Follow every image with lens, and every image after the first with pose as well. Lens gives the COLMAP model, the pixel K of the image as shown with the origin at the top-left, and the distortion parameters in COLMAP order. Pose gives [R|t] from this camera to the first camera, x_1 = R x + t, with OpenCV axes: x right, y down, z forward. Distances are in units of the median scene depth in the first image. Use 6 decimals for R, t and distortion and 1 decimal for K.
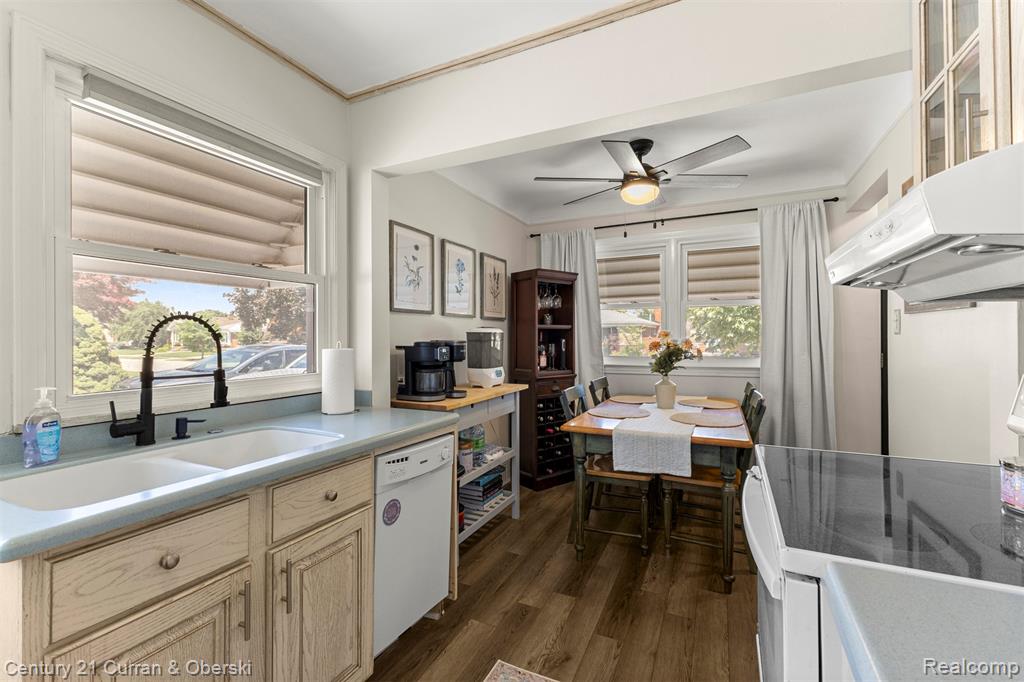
lens RADIAL K [[440.5, 0, 513.3], [0, 440.5, 338.1], [0, 0, 1]] dist [0.003033, 0.000633]
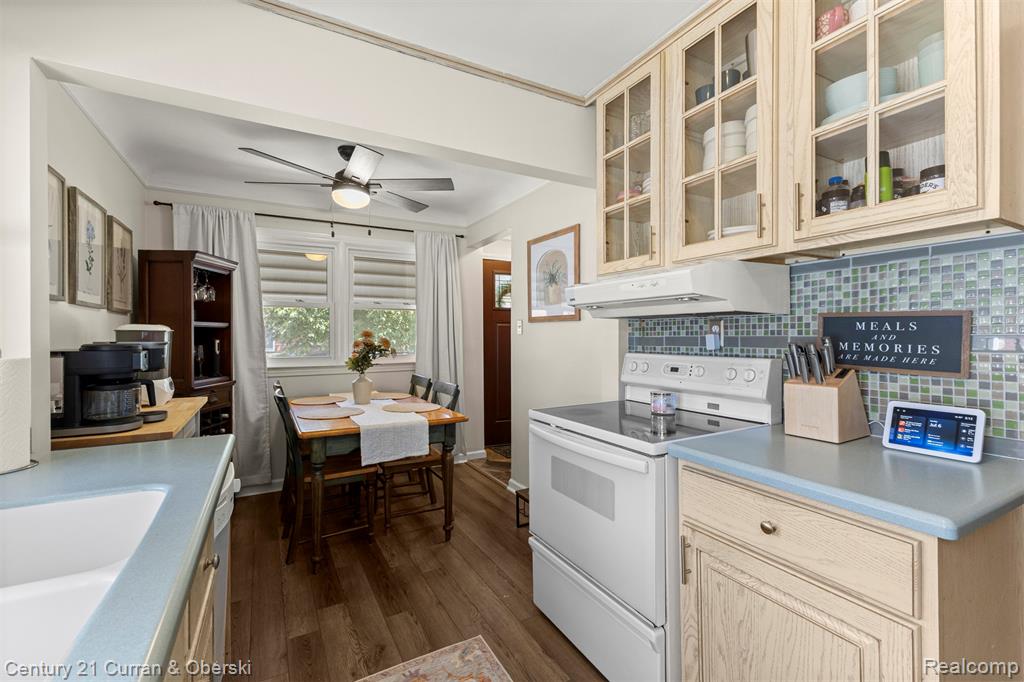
lens RADIAL K [[440.5, 0, 512.4], [0, 440.5, 336.7], [0, 0, 1]] dist [0.003033, 0.000633]
pose [[0.576932, 0.000108, 0.816792, -0.294450], [0.002296, 0.999996, -0.001754, -0.000151], [-0.816789, 0.002888, 0.576929, 0.083293]]
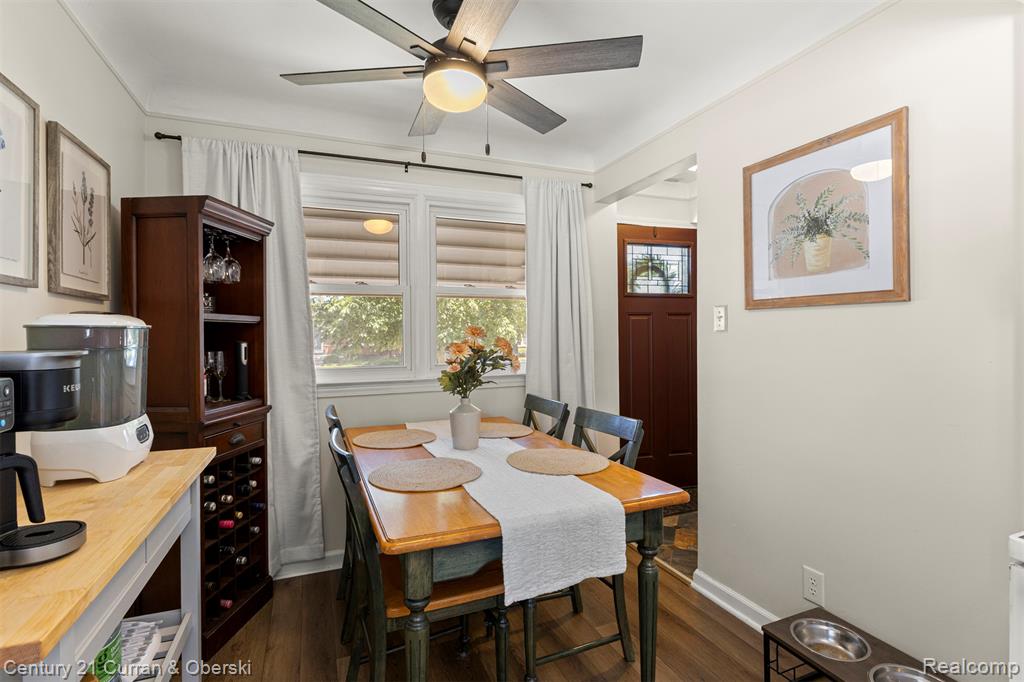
lens RADIAL K [[480.3, 0, 509.5], [0, 480.3, 334.7], [0, 0, 1]] dist [-0.010174, -0.000891]
pose [[0.673128, -0.002337, 0.739522, -0.118567], [0.008517, 0.999953, -0.004592, -0.001228], [-0.739477, 0.009389, 0.673117, 0.451408]]
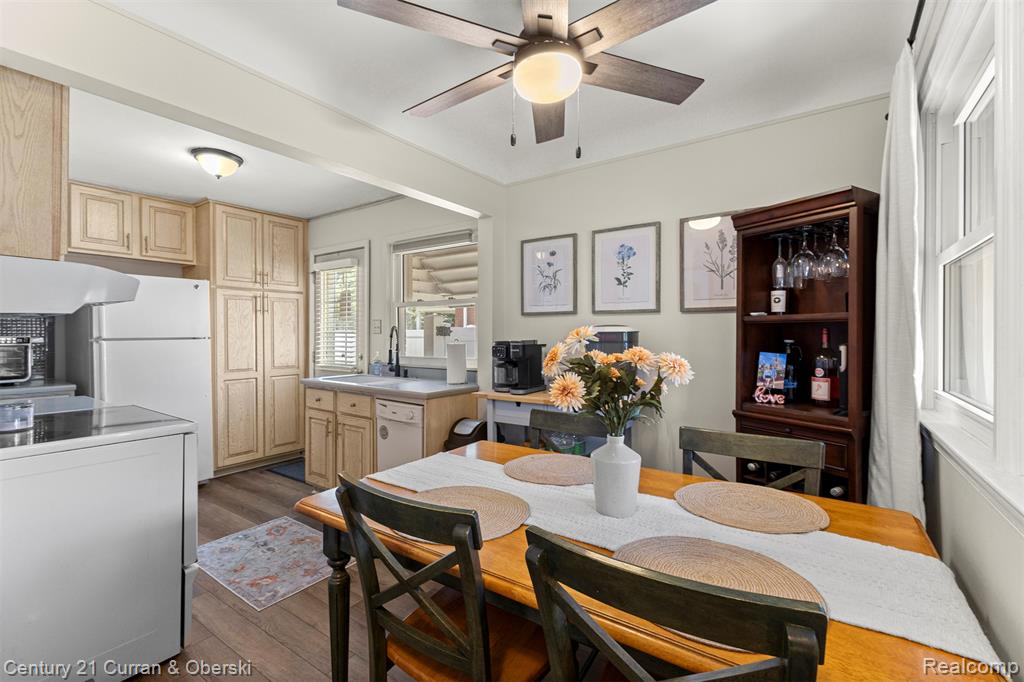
lens RADIAL K [[440.5, 0, 508.8], [0, 440.5, 336.7], [0, 0, 1]] dist [0.003033, 0.000633]
pose [[-0.159975, 0.011504, -0.987054, 0.713898], [-0.000907, 0.999930, 0.011801, -0.013204], [0.987121, 0.002783, -0.159954, 0.888002]]
